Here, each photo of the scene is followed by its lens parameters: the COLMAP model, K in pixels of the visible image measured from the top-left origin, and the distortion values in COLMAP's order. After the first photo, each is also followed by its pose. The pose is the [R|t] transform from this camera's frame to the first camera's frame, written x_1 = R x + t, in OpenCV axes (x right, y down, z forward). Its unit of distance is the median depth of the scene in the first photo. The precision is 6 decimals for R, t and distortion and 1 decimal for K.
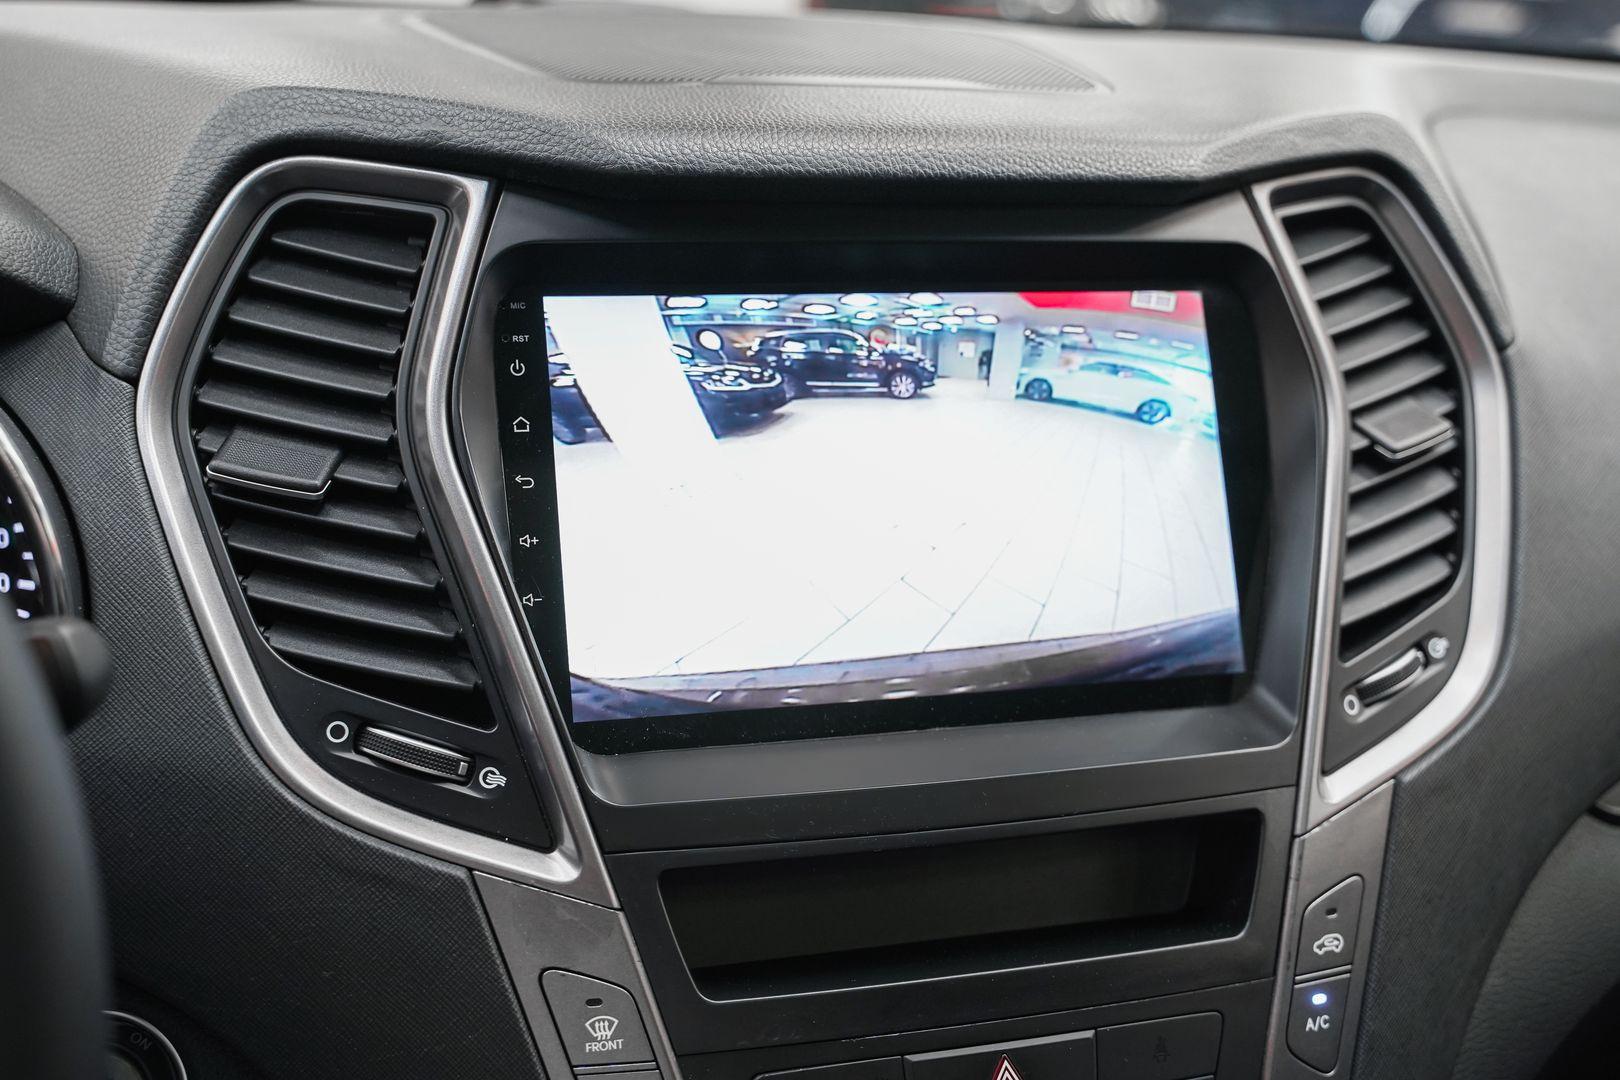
lens RADIAL K [[1791.4, 0, 810.0], [0, 1791.4, 540.0], [0, 0, 1]] dist [0.007914, 0.006614]
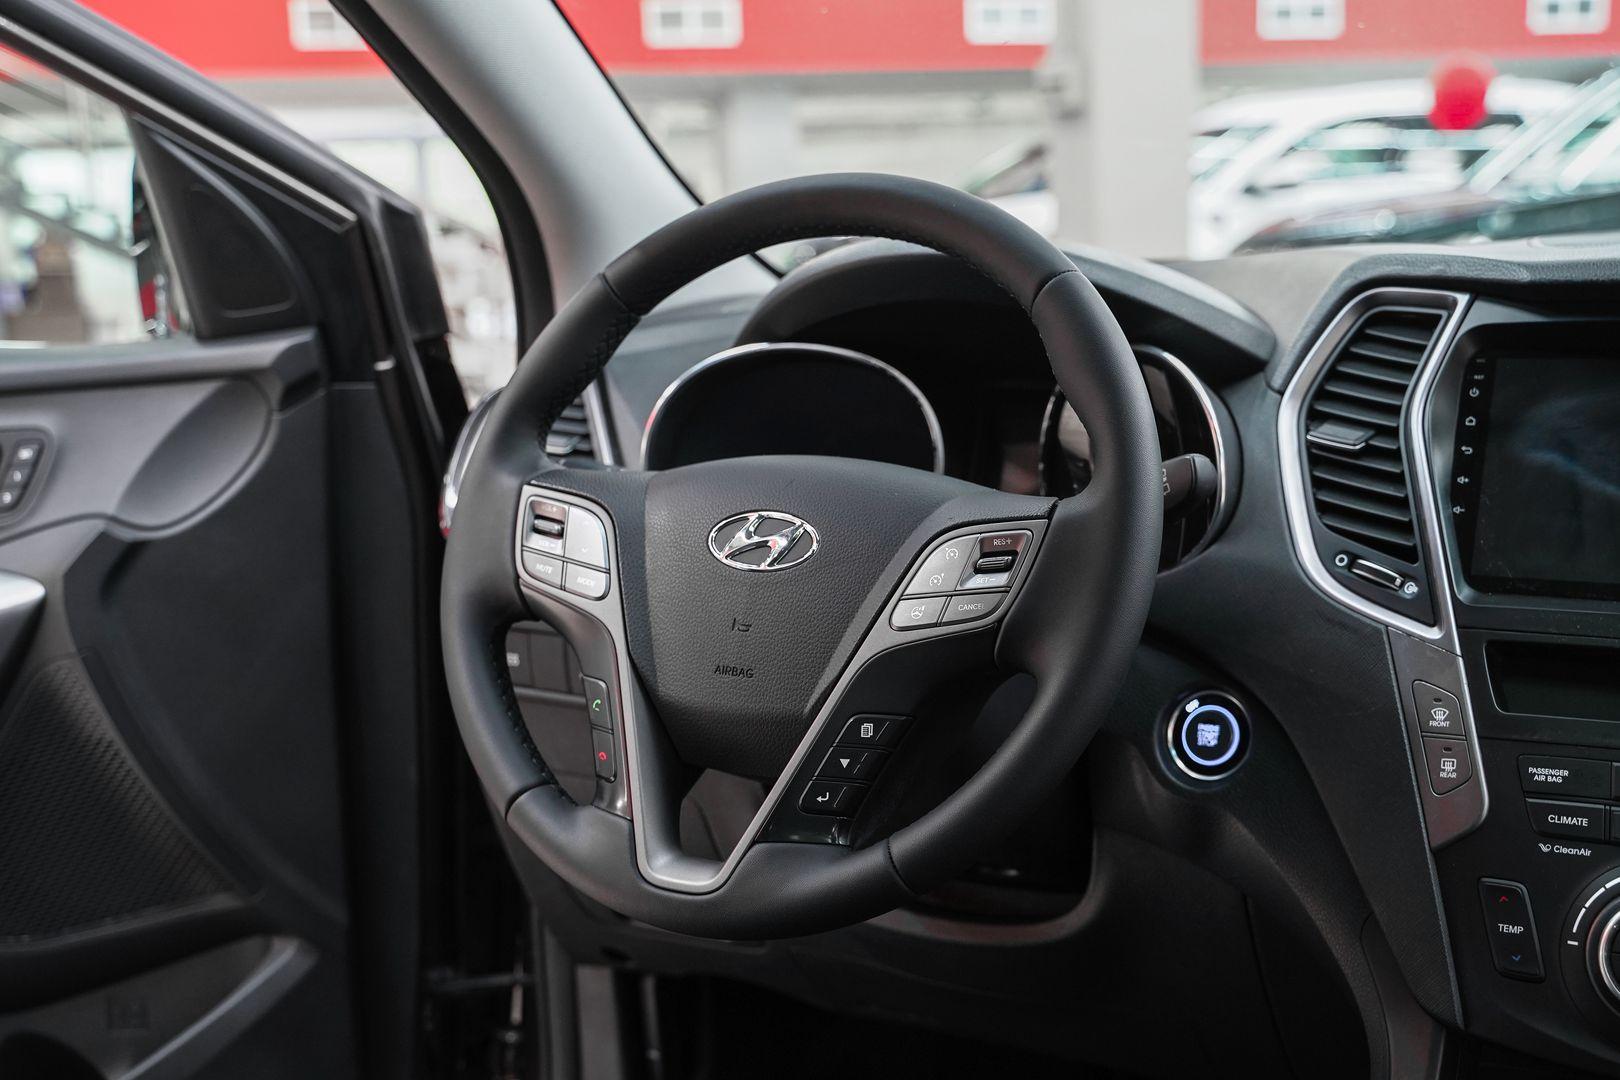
lens RADIAL K [[1954.3, 0, 798.8], [0, 1954.3, 538.6], [0, 0, 1]] dist [0.009726, 0.012804]
pose [[0.701147, 0.038093, -0.711999, 0.806889], [-0.183757, 0.974494, -0.128819, 0.448061], [0.688931, 0.221156, 0.690263, -0.855124]]
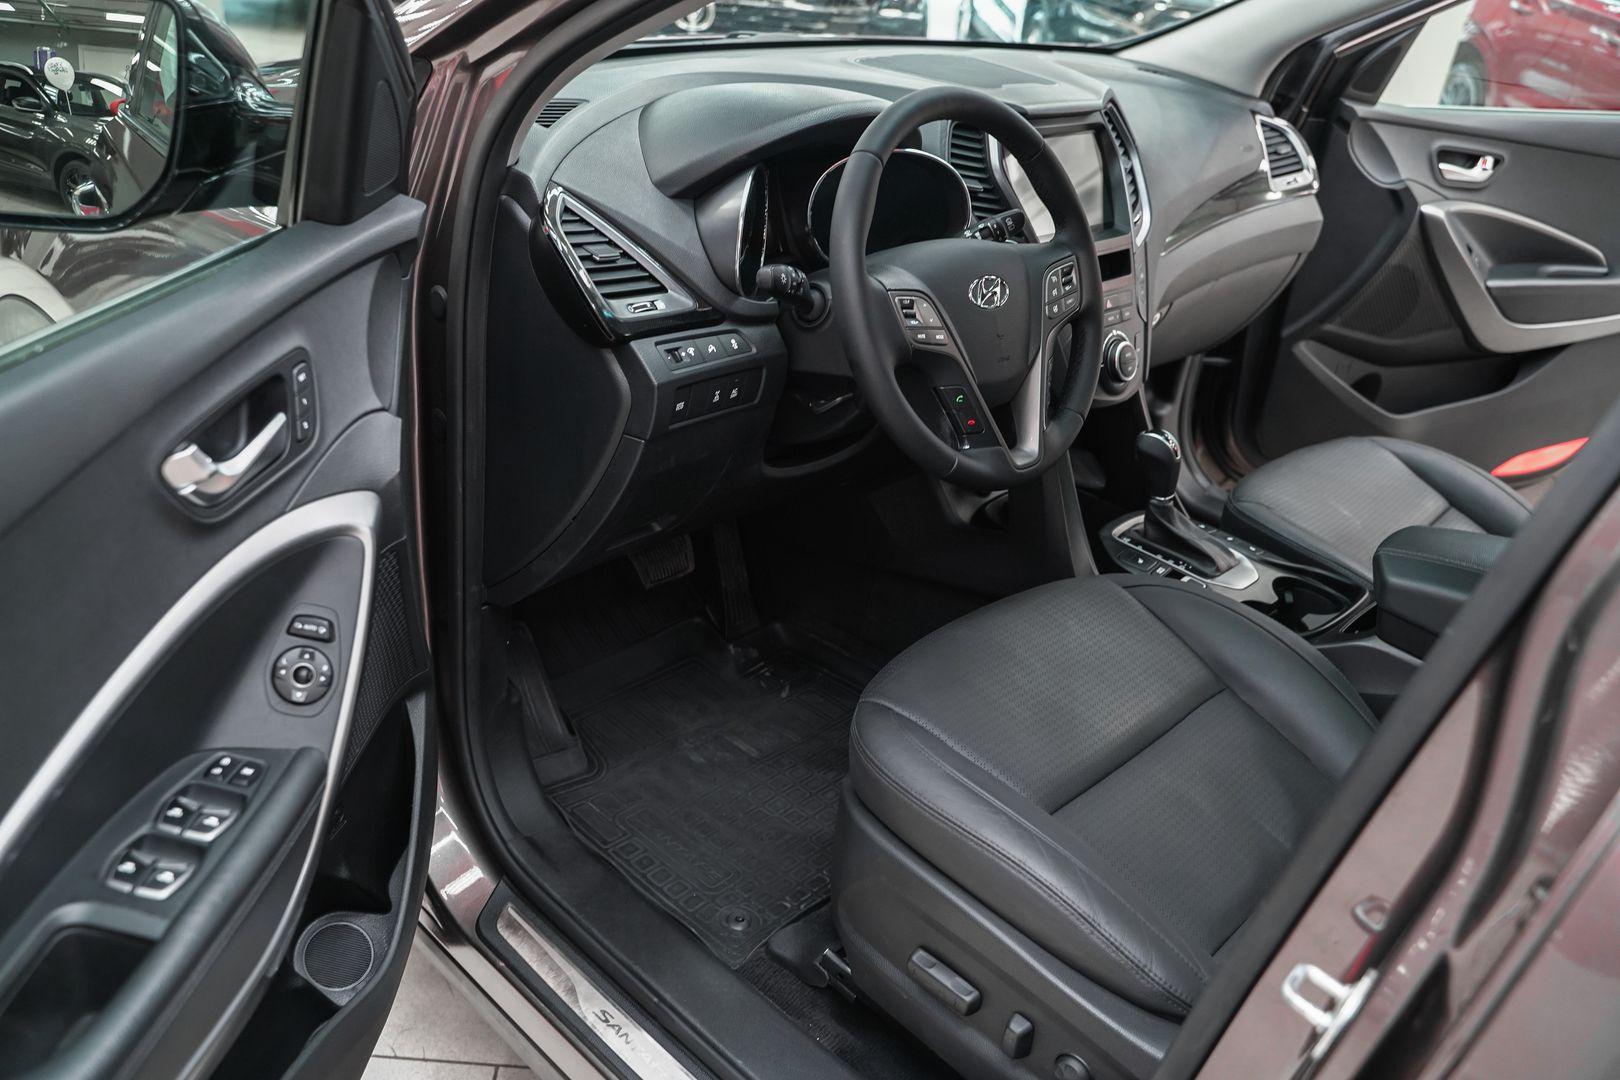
lens RADIAL K [[1301.5, 0, 810.0], [0, 1301.5, 540.0], [0, 0, 1]] dist [-0.126127, 0.099264]
pose [[0.860959, -0.204744, 0.465649, -2.256203], [0.120704, 0.971503, 0.203990, 0.112216], [-0.494146, -0.119421, 0.861138, -1.608949]]
